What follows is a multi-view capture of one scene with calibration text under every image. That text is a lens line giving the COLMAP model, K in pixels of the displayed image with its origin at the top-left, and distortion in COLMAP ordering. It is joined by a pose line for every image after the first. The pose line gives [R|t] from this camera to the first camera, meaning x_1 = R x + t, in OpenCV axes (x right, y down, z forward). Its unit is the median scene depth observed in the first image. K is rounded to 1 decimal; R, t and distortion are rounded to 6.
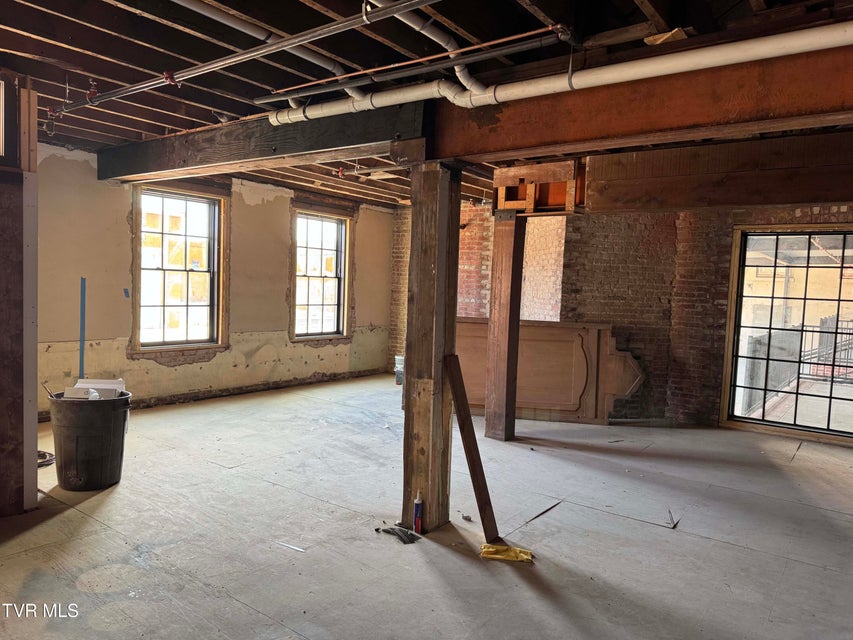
lens RADIAL K [[598.8, 0, 427.2], [0, 598.8, 321.8], [0, 0, 1]] dist [0.087243, -0.104077]
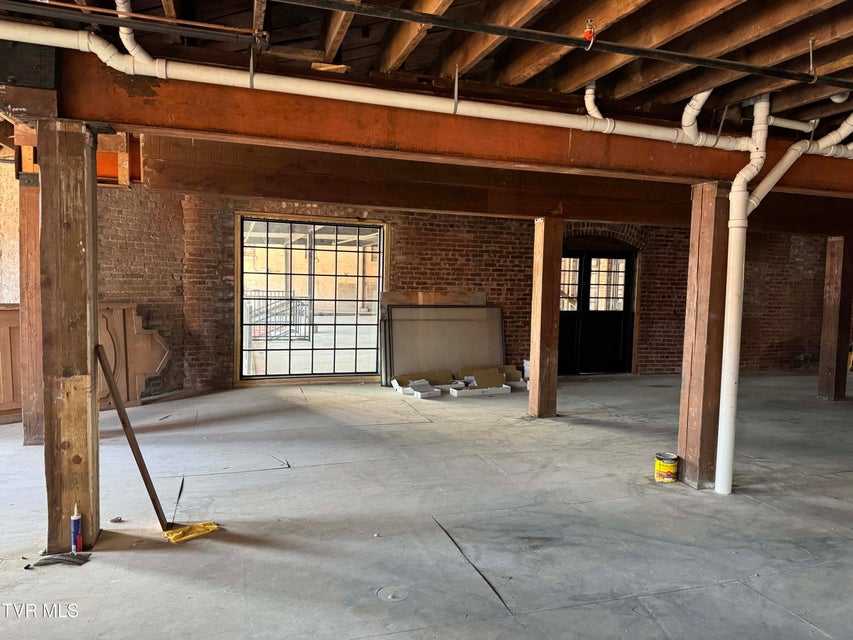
lens RADIAL K [[598.8, 0, 422.5], [0, 598.8, 321.4], [0, 0, 1]] dist [0.087243, -0.104077]
pose [[0.589151, -0.081136, 0.803939, -0.389406], [0.047962, 0.996703, 0.065443, -0.014894], [-0.806599, 0.000003, 0.591100, 0.079655]]
